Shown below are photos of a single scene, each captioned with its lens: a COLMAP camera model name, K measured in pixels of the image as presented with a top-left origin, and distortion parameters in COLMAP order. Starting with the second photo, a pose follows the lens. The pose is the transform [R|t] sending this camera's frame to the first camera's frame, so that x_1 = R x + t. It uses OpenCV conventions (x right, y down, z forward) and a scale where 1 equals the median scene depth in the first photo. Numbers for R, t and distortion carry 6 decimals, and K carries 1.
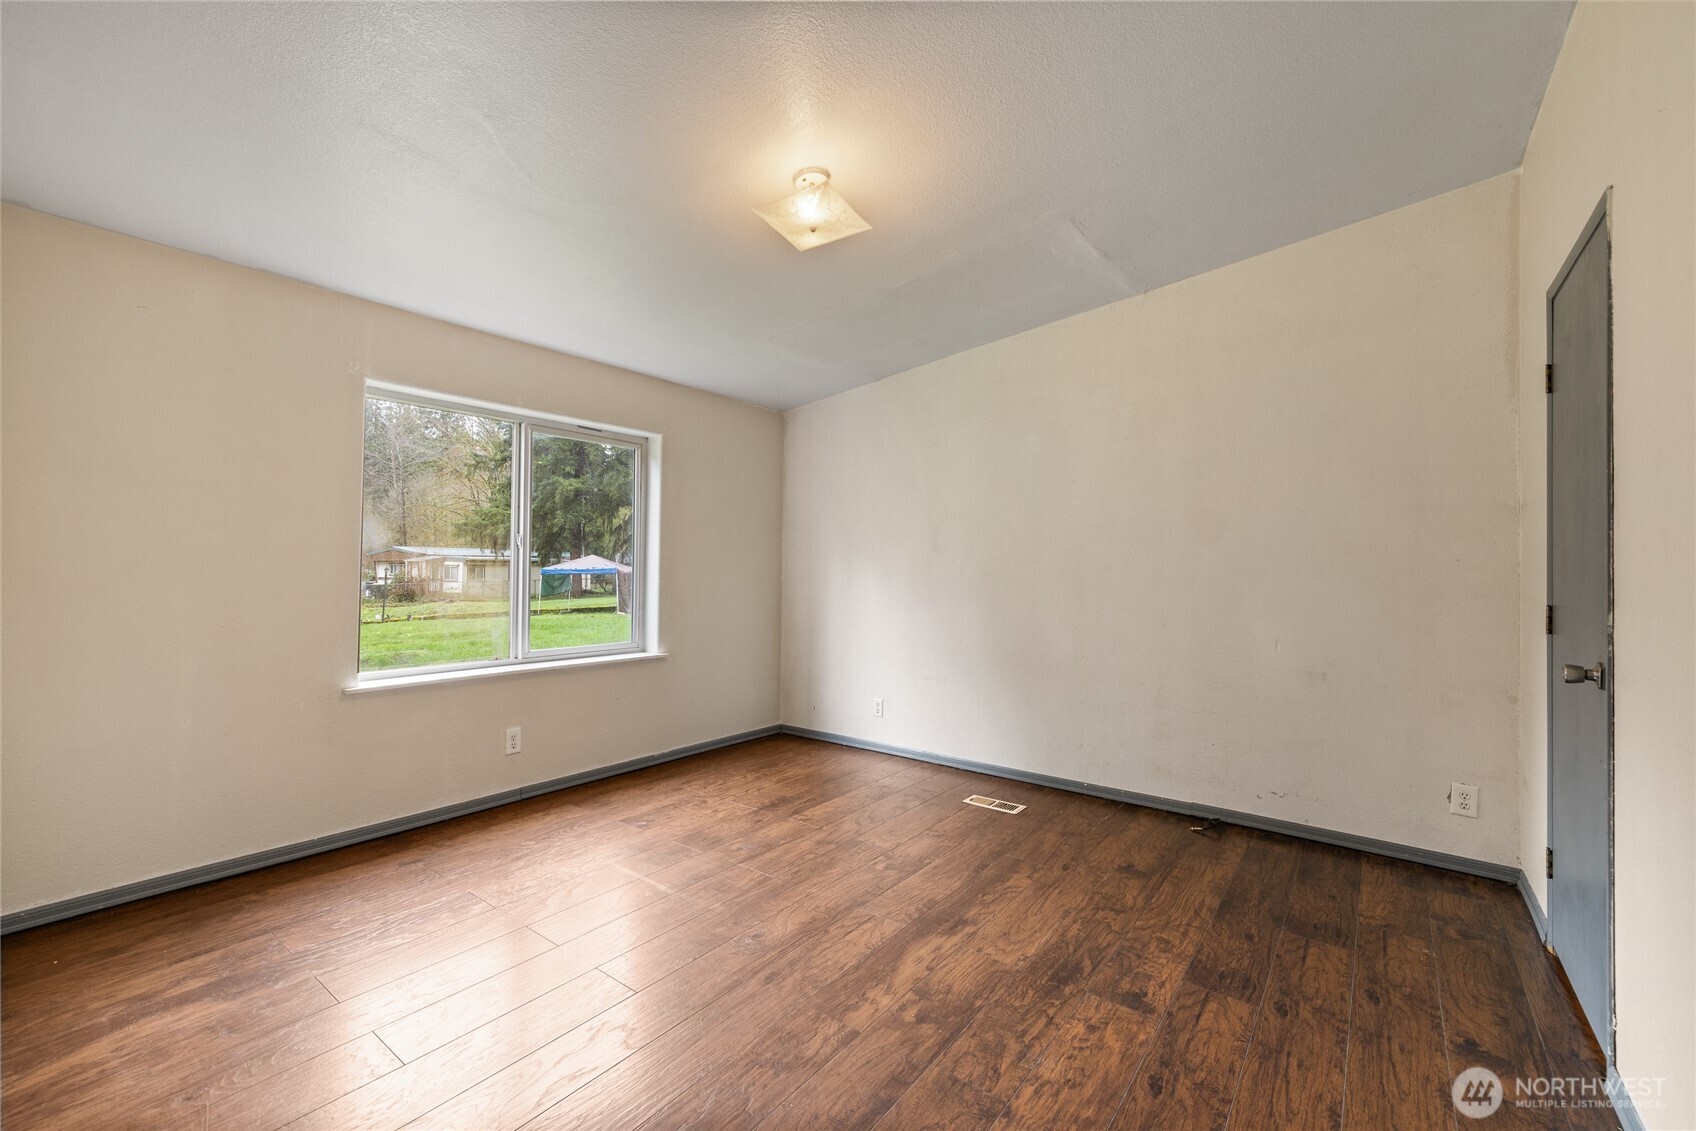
lens RADIAL K [[715.3, 0, 848.8], [0, 715.3, 556.7], [0, 0, 1]] dist [0.002075, 0.000414]
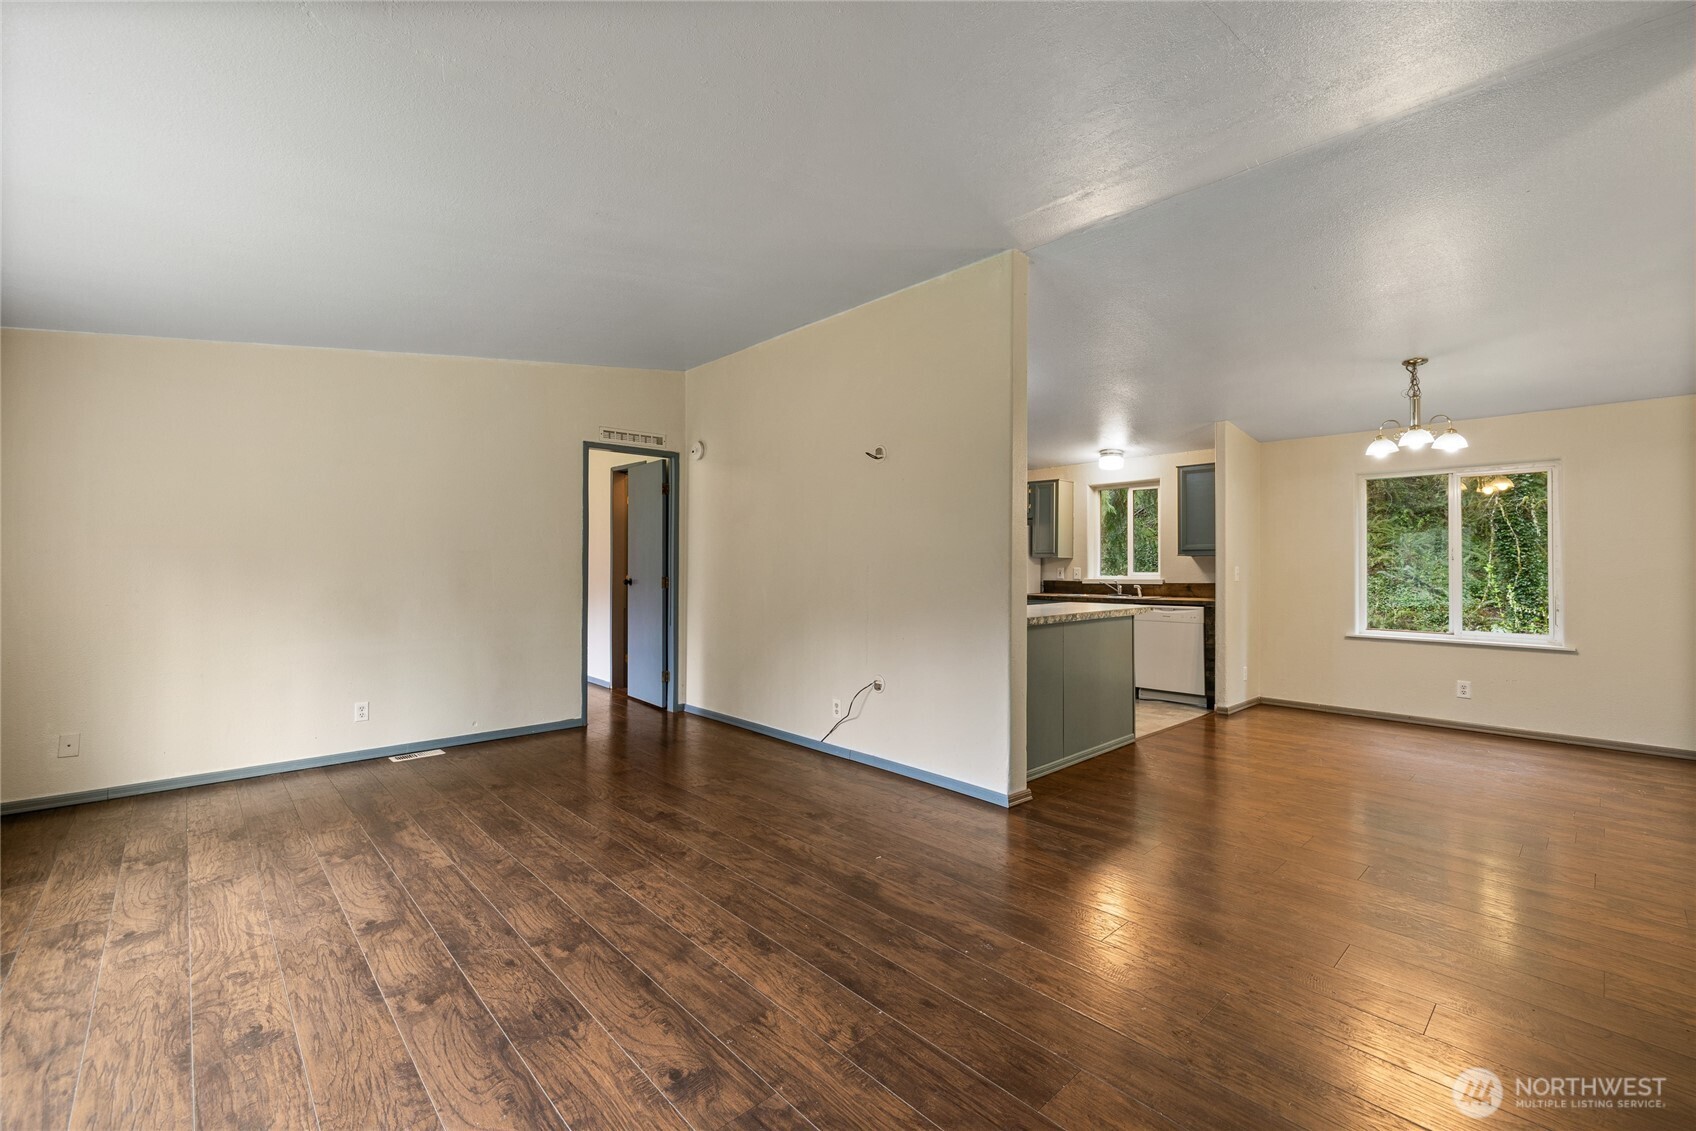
lens RADIAL K [[715.3, 0, 825.5], [0, 715.3, 557.5], [0, 0, 1]] dist [0.002075, 0.000414]
pose [[0.198099, -0.003444, 0.980176, -0.693854], [-0.016998, 0.999831, 0.006948, -0.008982], [-0.980035, -0.018038, 0.198007, 0.263892]]
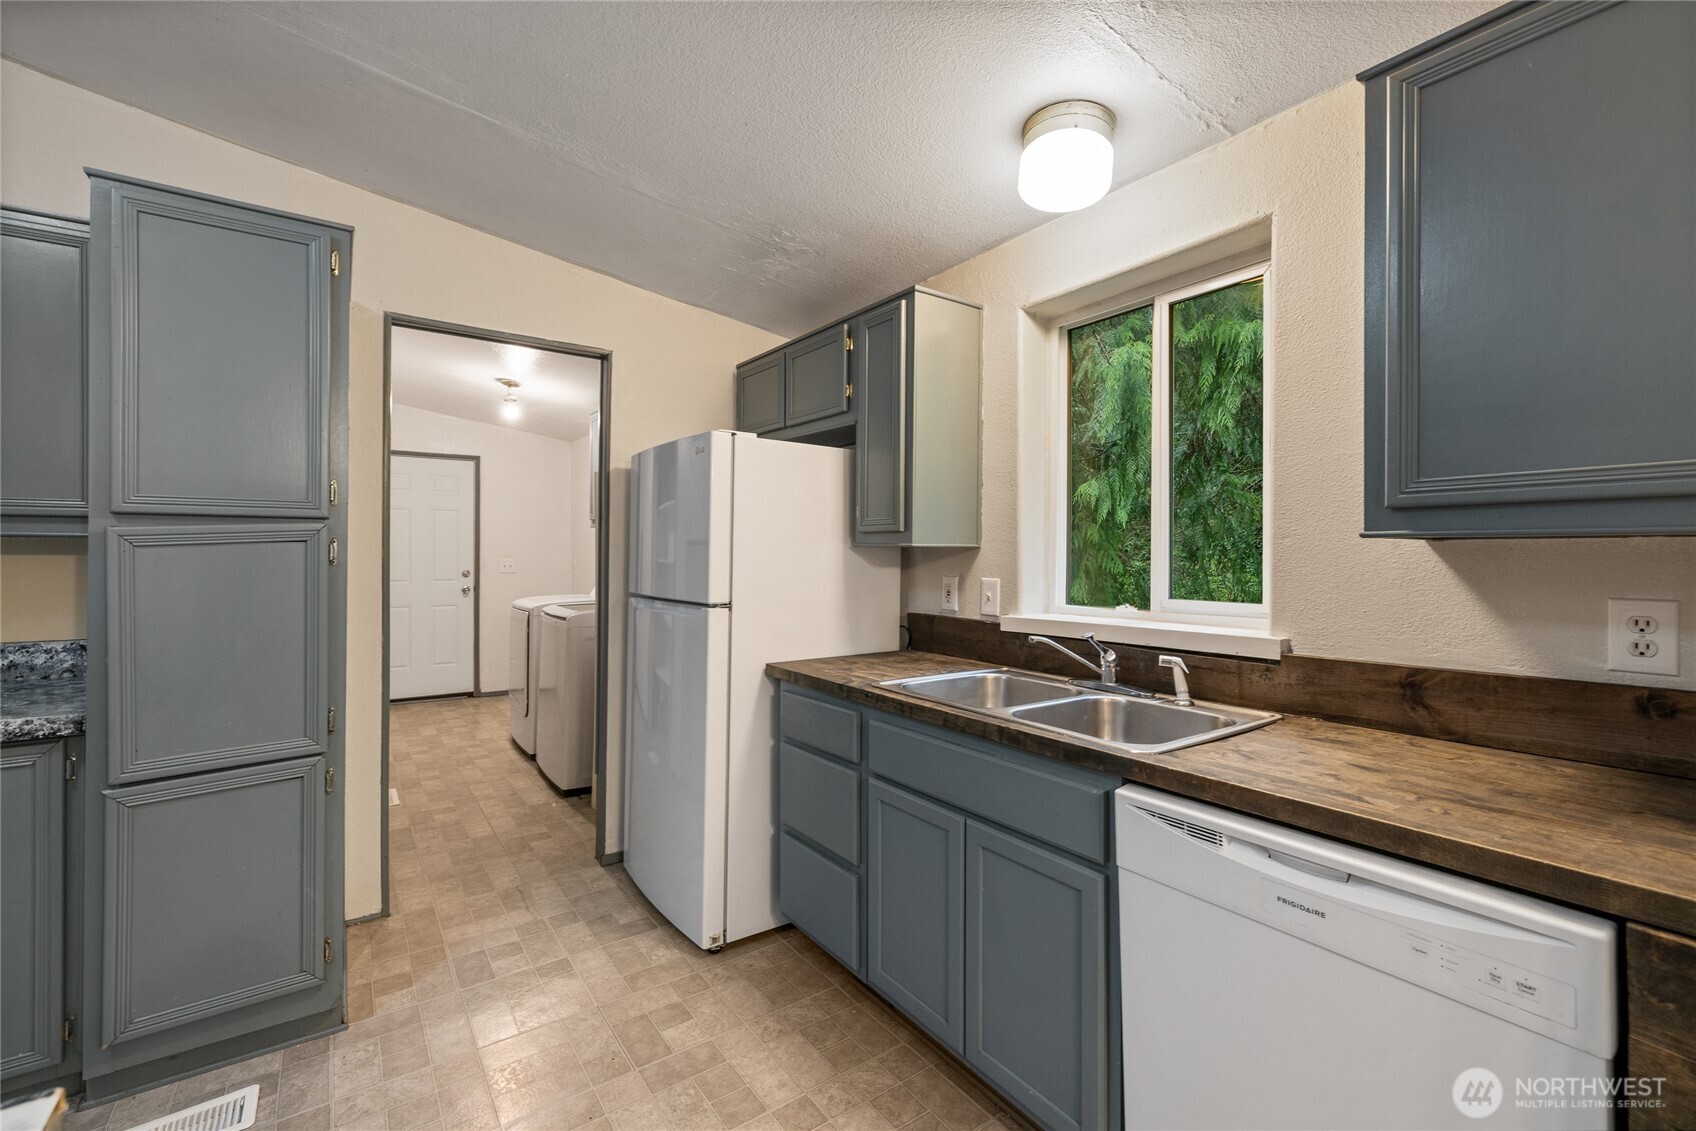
lens RADIAL K [[715.3, 0, 831.9], [0, 715.3, 554.5], [0, 0, 1]] dist [0.002075, 0.000414]
pose [[0.329137, -0.016098, 0.944145, 0.725900], [-0.014349, 0.999654, 0.022046, -0.011431], [-0.944173, -0.020804, 0.328792, -0.093574]]
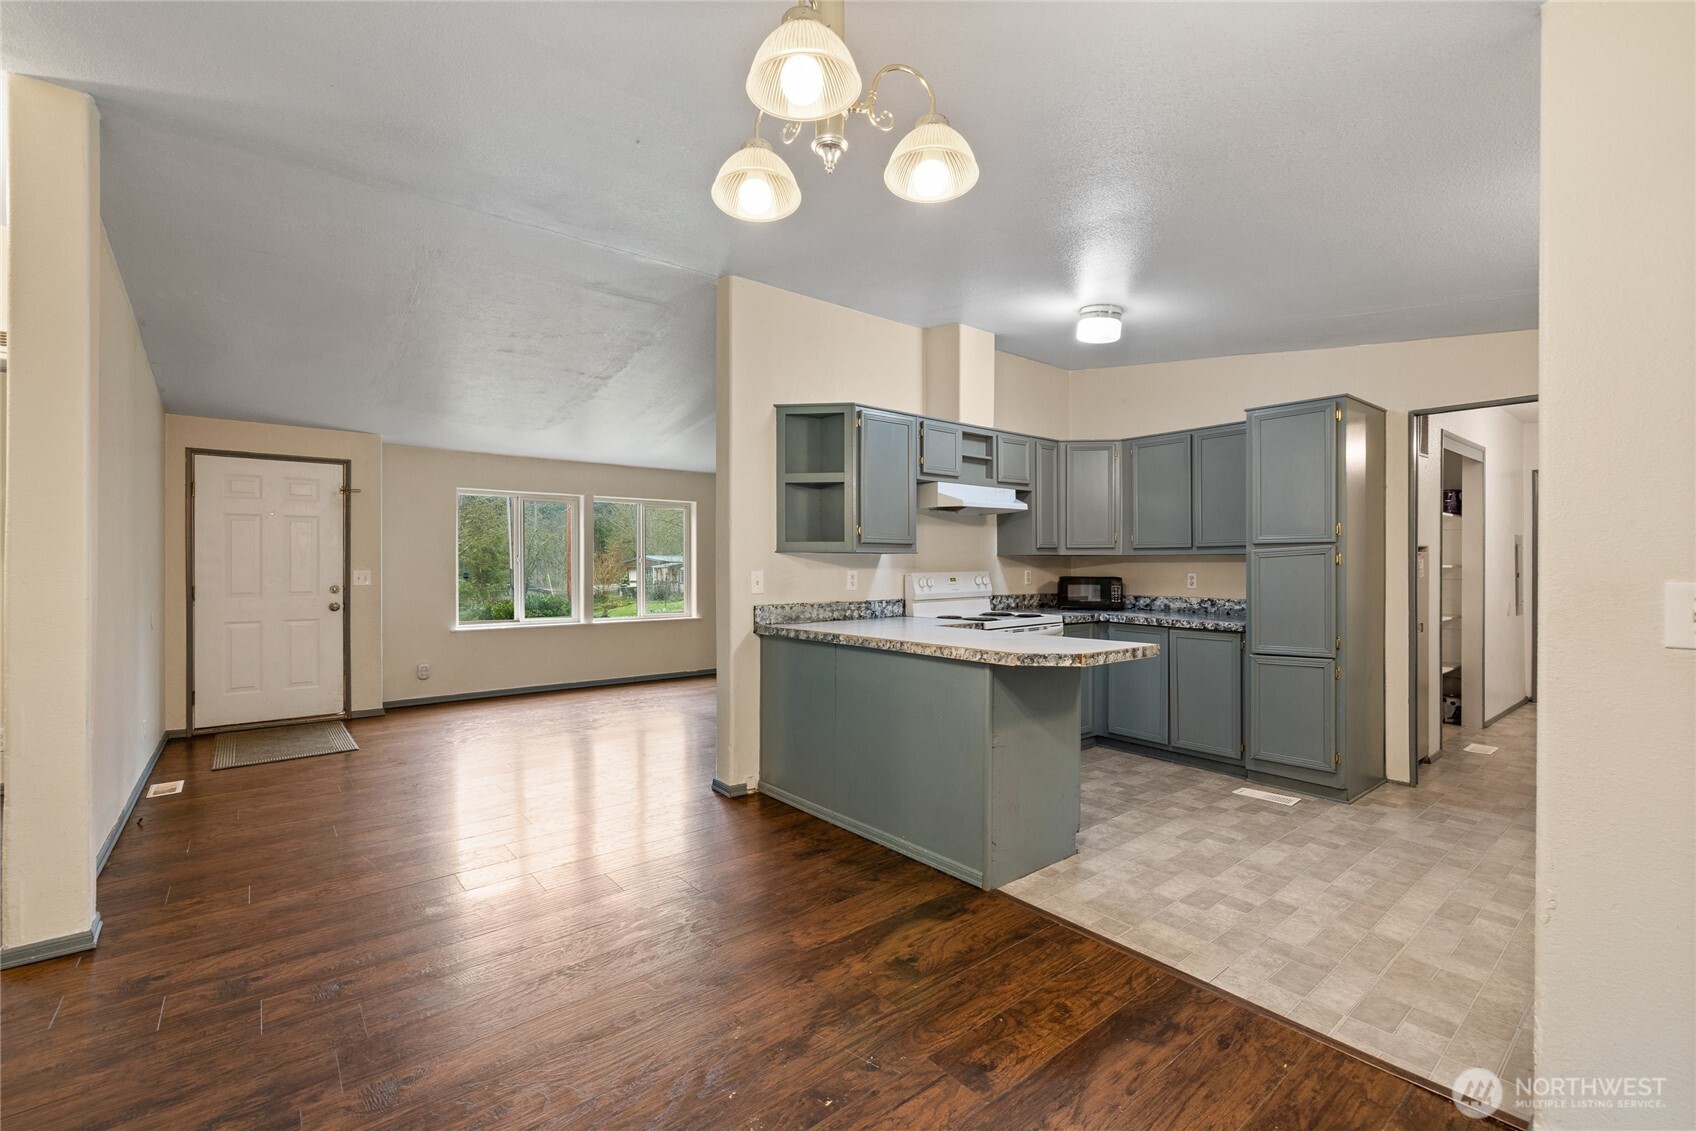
lens RADIAL K [[723.8, 0, 834.4], [0, 723.8, 562.9], [0, 0, 1]] dist [0.001092, 0.001545]
pose [[0.965512, -0.018107, -0.259727, 0.669334], [0.020618, 0.999763, 0.006950, -0.013487], [0.259539, -0.012065, 0.965657, -0.725892]]
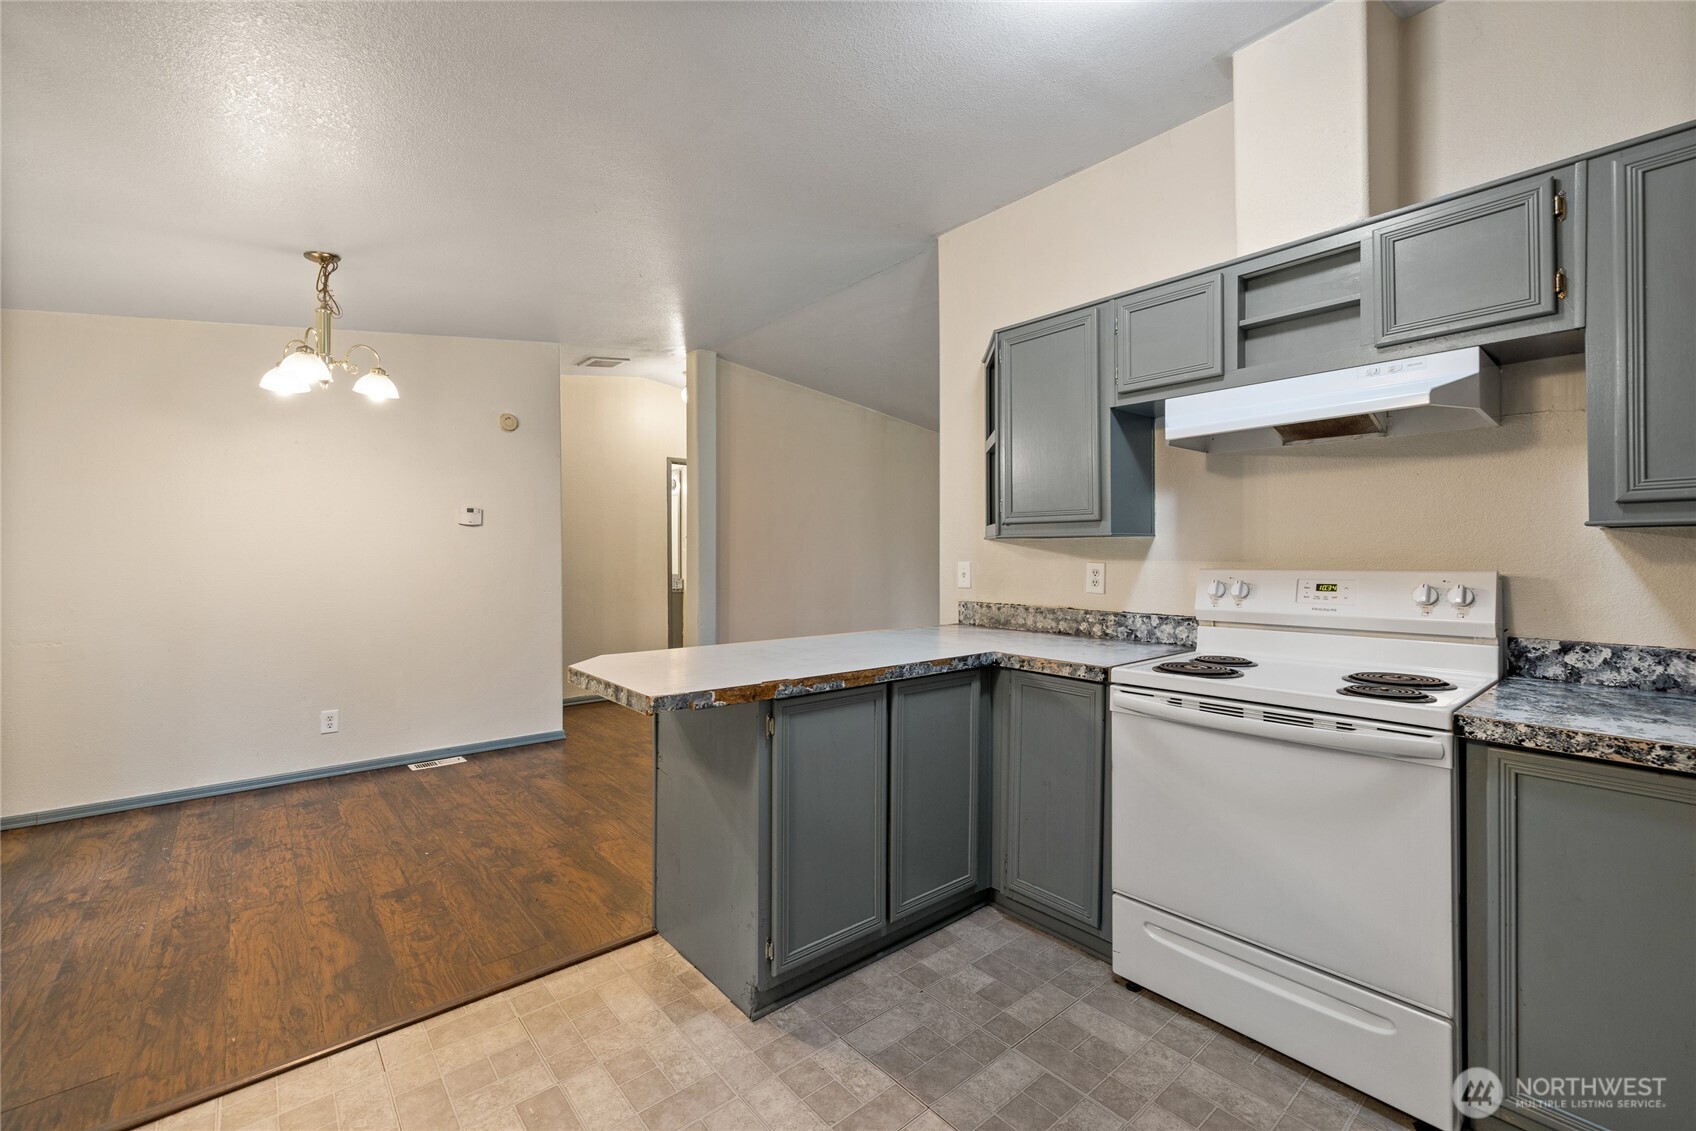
lens RADIAL K [[715.3, 0, 829.4], [0, 715.3, 551.7], [0, 0, 1]] dist [0.002075, 0.000414]
pose [[-0.253884, -0.016684, -0.967091, 1.171731], [0.012307, 0.999715, -0.020477, 0.006262], [0.967156, -0.017101, -0.253606, 0.270679]]
